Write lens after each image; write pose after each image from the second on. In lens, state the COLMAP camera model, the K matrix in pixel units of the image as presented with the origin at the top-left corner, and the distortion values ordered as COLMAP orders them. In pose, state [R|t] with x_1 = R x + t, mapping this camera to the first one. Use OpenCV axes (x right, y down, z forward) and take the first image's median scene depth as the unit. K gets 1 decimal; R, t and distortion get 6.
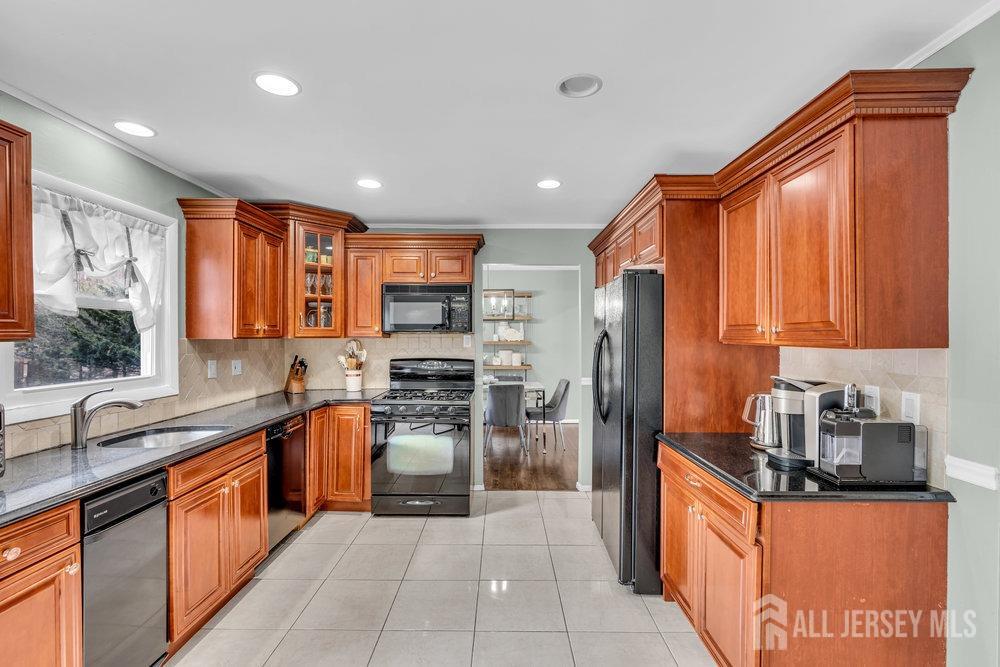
lens RADIAL K [[451.9, 0, 499.4], [0, 451.9, 338.8], [0, 0, 1]] dist [-0.012217, 0.002926]
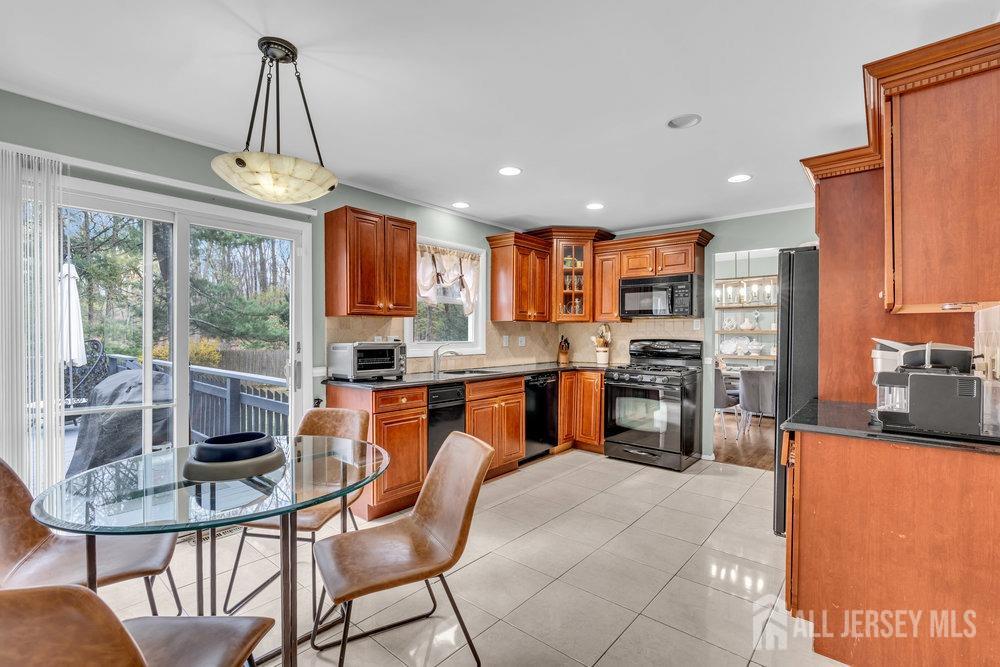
lens RADIAL K [[451.9, 0, 499.3], [0, 451.9, 336.0], [0, 0, 1]] dist [-0.012217, 0.002926]
pose [[0.762239, 0.005509, -0.647273, 0.368990], [-0.008324, 0.999965, -0.001292, 0.051739], [0.647242, 0.006373, 0.762258, -0.223788]]
